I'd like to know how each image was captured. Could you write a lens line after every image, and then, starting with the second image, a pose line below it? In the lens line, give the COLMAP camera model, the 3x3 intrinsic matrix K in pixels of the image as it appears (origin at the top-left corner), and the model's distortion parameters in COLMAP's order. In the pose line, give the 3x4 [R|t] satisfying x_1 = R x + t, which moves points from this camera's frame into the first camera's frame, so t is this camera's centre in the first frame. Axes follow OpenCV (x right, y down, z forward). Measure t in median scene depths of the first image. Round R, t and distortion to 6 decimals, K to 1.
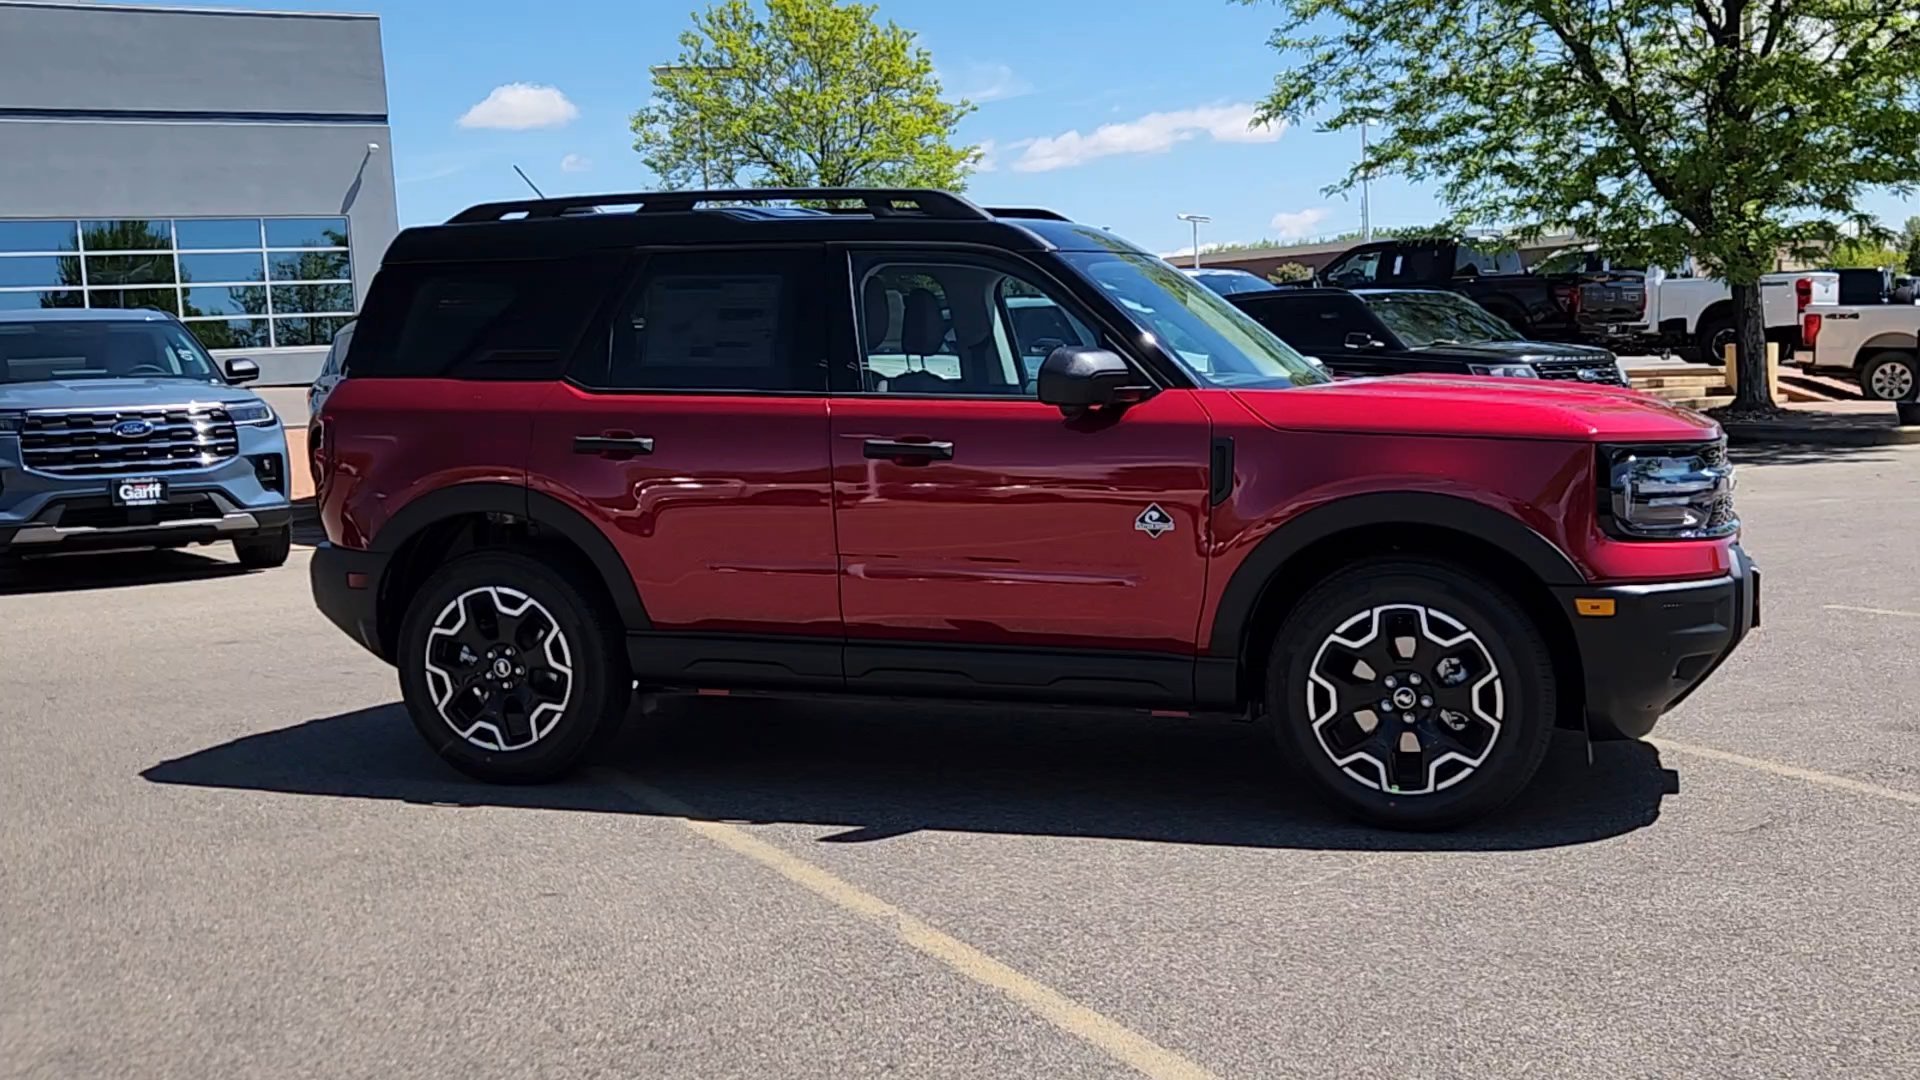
lens RADIAL K [[2050.6, 0, 951.0], [0, 2050.6, 545.9], [0, 0, 1]] dist [0.033165, -0.018294]
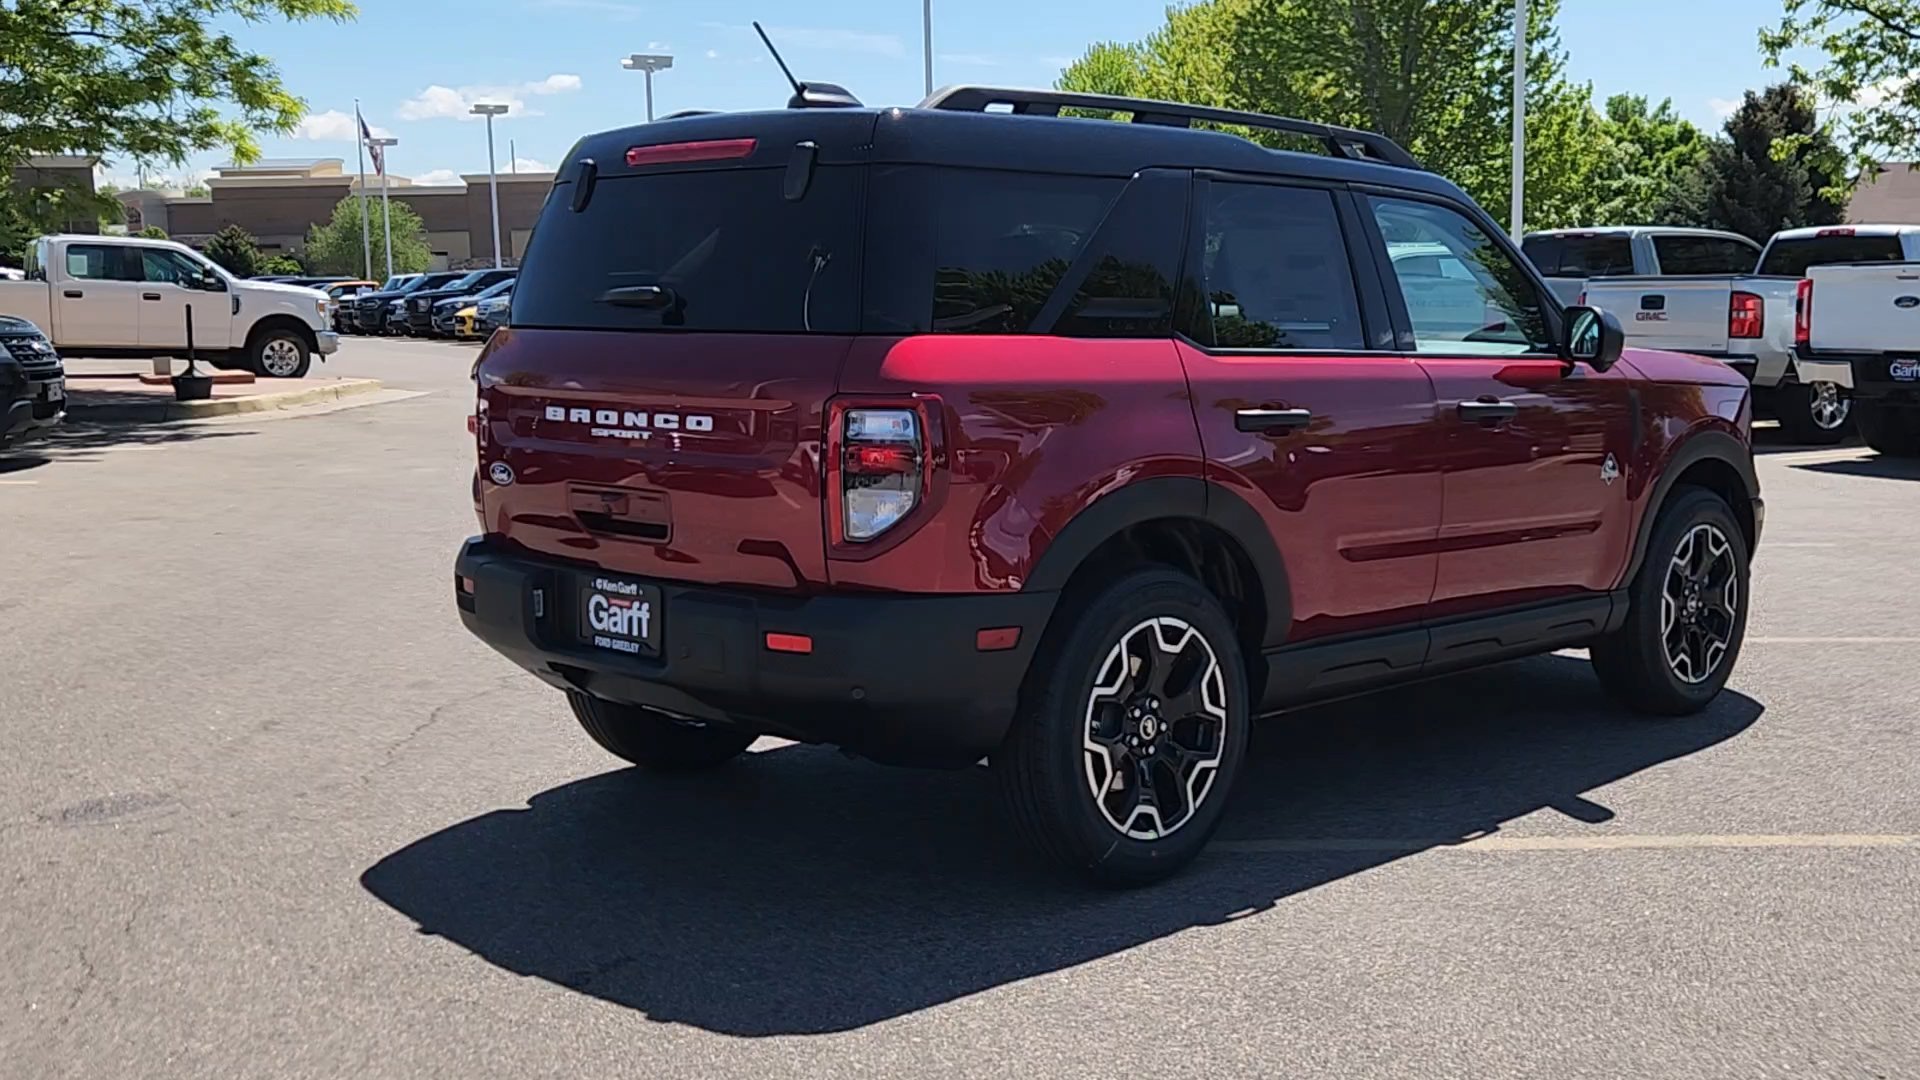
lens RADIAL K [[2050.6, 0, 951.0], [0, 2050.6, 545.9], [0, 0, 1]] dist [0.033165, -0.018294]
pose [[0.439449, -0.085159, 0.894222, -0.938109], [0.076528, 0.995426, 0.057189, -0.055414], [-0.895002, 0.043302, 0.443956, 0.758771]]
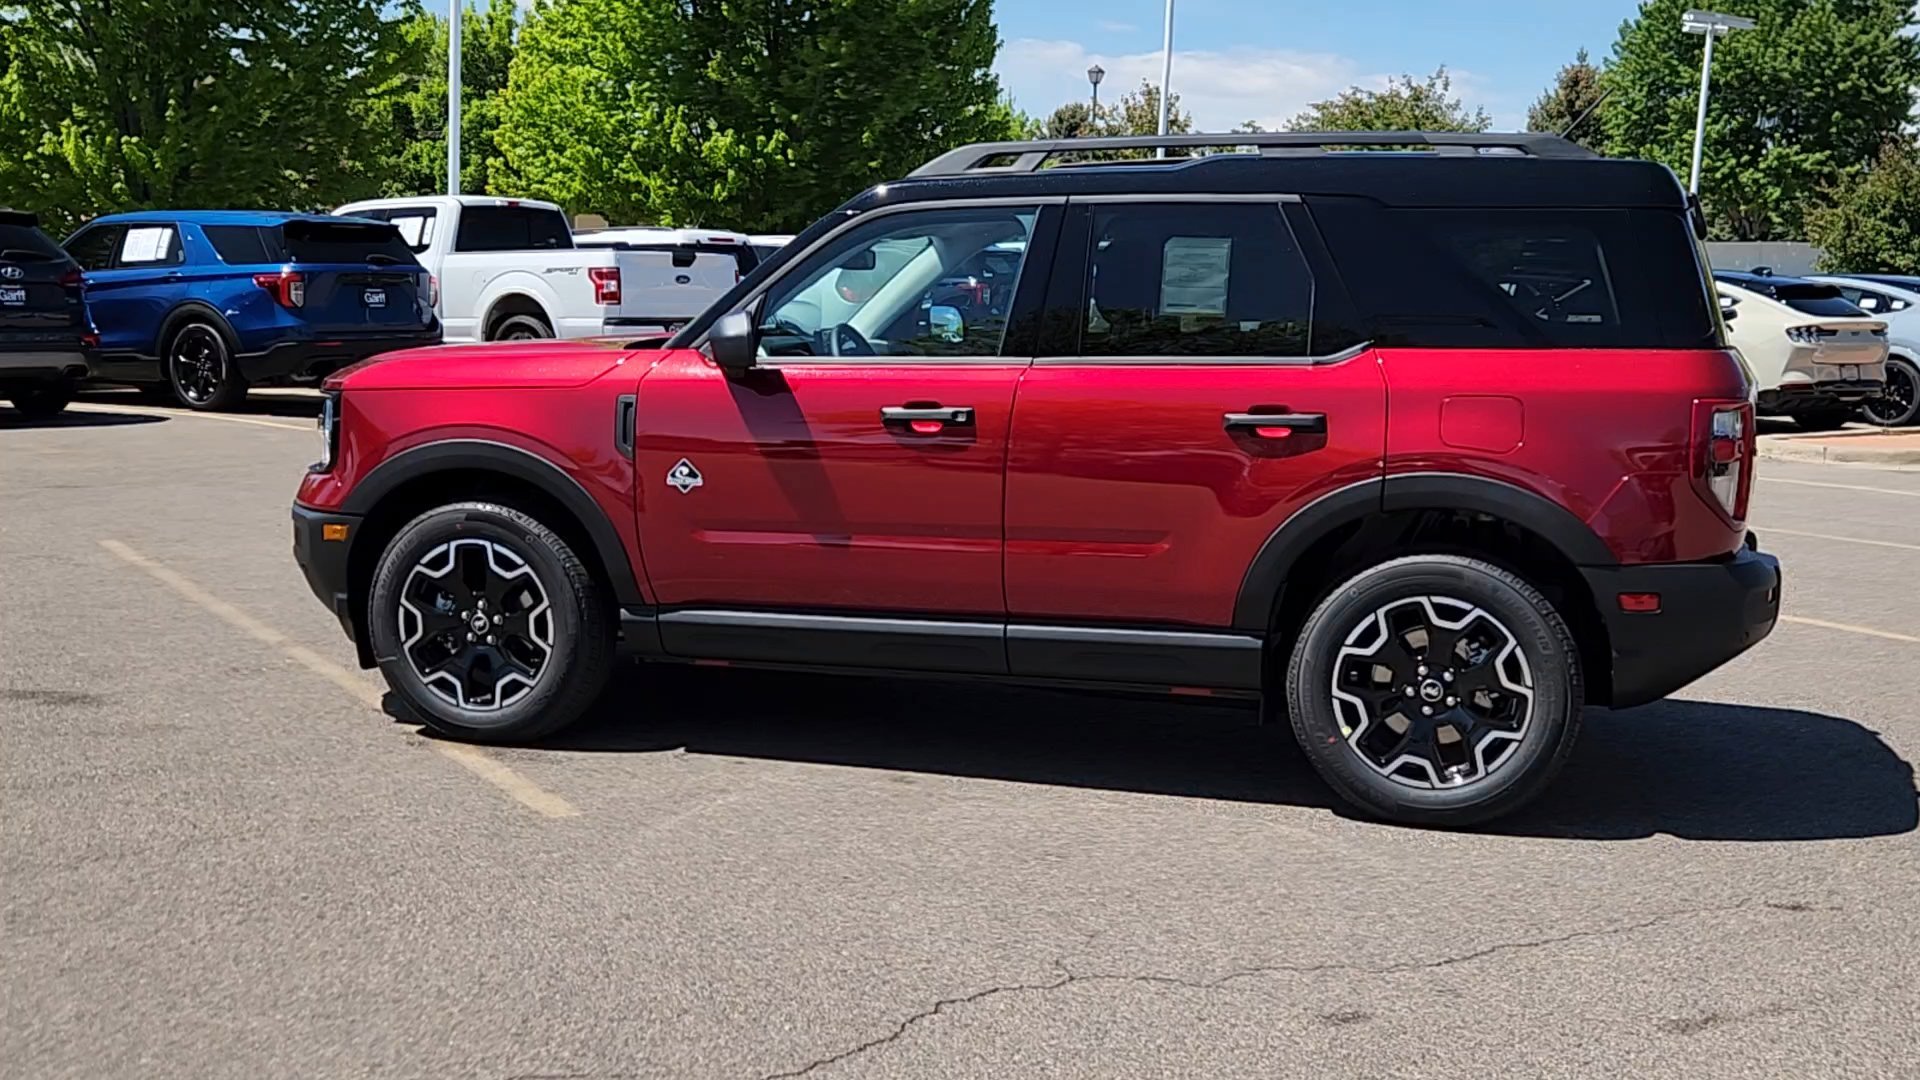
lens RADIAL K [[2050.6, 0, 951.0], [0, 2050.6, 545.9], [0, 0, 1]] dist [0.033165, -0.018294]
pose [[-0.998675, 0.010381, -0.050395, 0.113061], [-0.001392, 0.973625, 0.228149, -0.227037], [0.051435, 0.227916, -0.972321, 2.136375]]
